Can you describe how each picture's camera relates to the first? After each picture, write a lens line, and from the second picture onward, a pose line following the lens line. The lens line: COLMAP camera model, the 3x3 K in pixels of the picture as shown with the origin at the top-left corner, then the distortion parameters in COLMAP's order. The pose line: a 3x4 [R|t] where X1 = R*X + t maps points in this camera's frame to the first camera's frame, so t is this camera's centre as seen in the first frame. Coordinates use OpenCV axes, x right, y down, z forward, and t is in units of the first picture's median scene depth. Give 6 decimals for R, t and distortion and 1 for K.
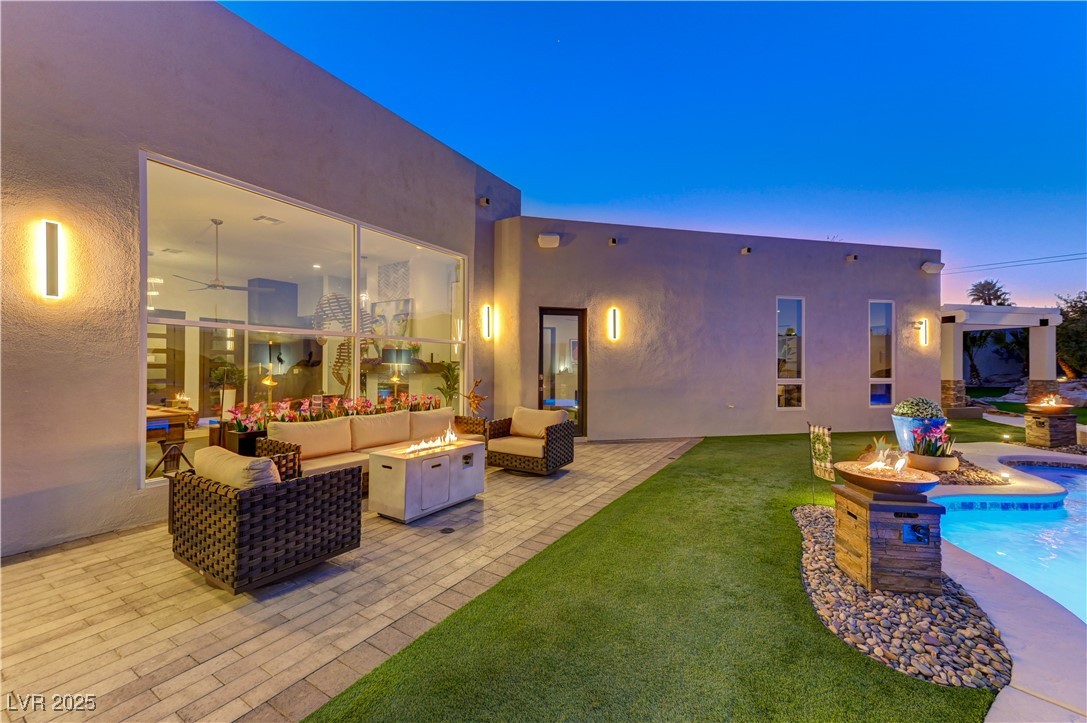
lens RADIAL K [[429.9, 0, 545.0], [0, 429.9, 364.5], [0, 0, 1]] dist [0.024498, 0.000664]
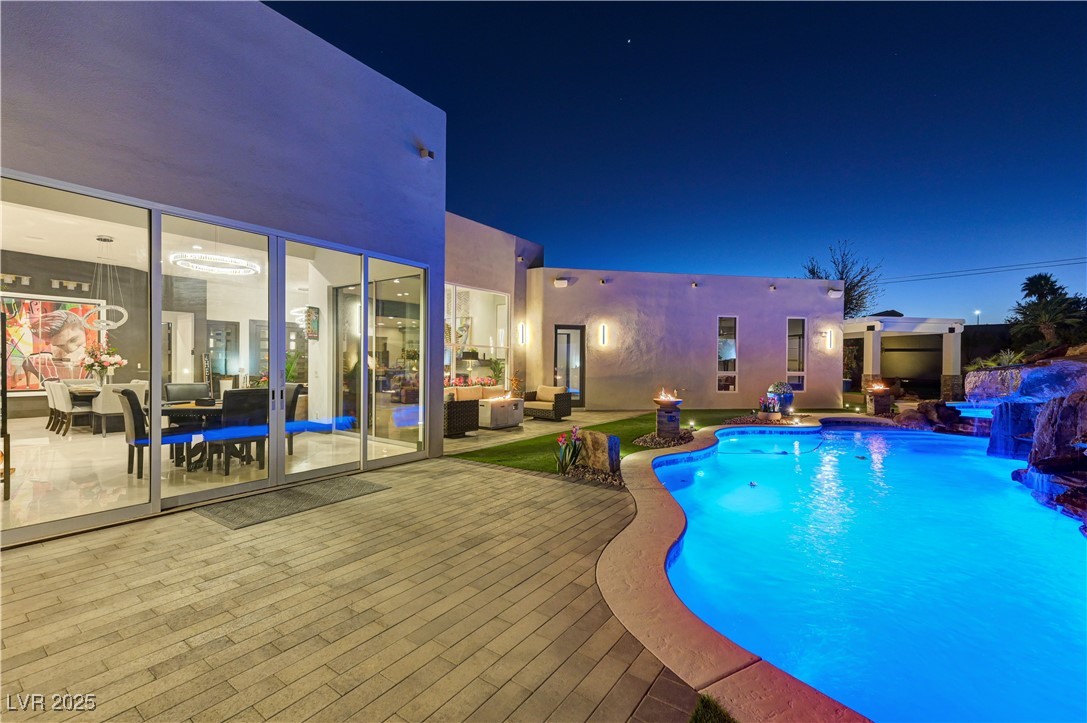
lens RADIAL K [[445.9, 0, 543.5], [0, 445.9, 361.5], [0, 0, 1]] dist [0.009192, -0.000075]
pose [[0.997823, 0.004888, -0.065761, 0.052540], [-0.004752, 0.999986, 0.002220, -0.001663], [0.065771, -0.001903, 0.997833, -0.619554]]
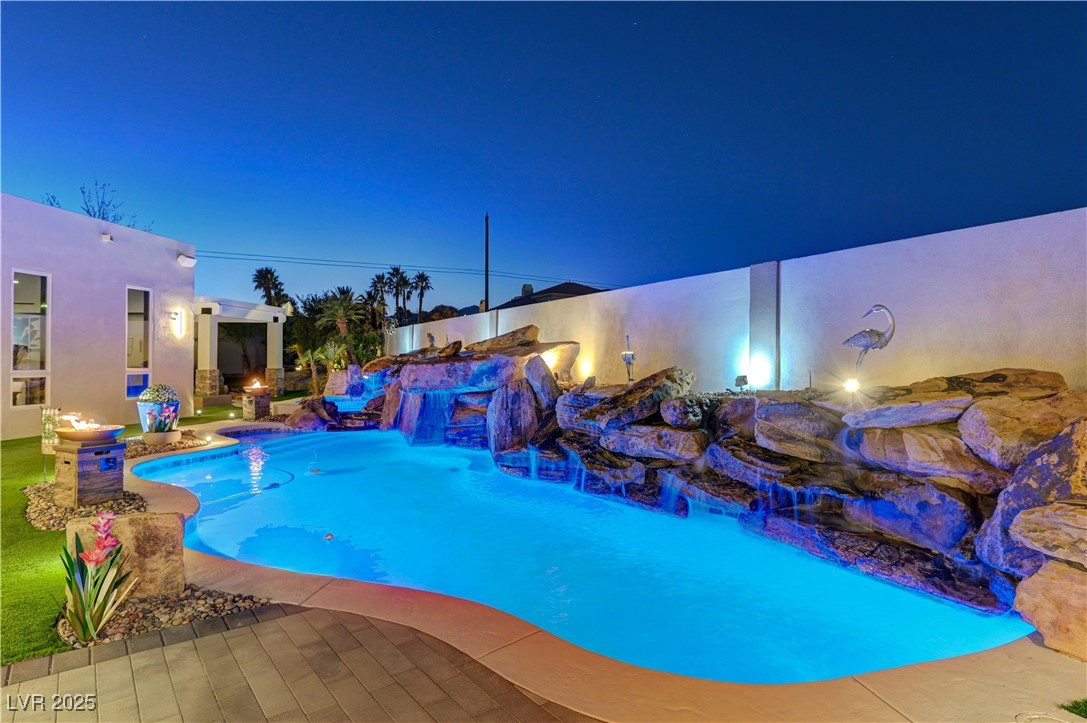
lens RADIAL K [[597.7, 0, 536.4], [0, 597.7, 356.4], [0, 0, 1]] dist [0.001566, 0.001436]
pose [[0.356834, 0.005130, 0.934154, -0.175386], [-0.009920, 0.999949, -0.001702, -0.001450], [-0.934115, -0.008659, 0.356867, -0.344984]]
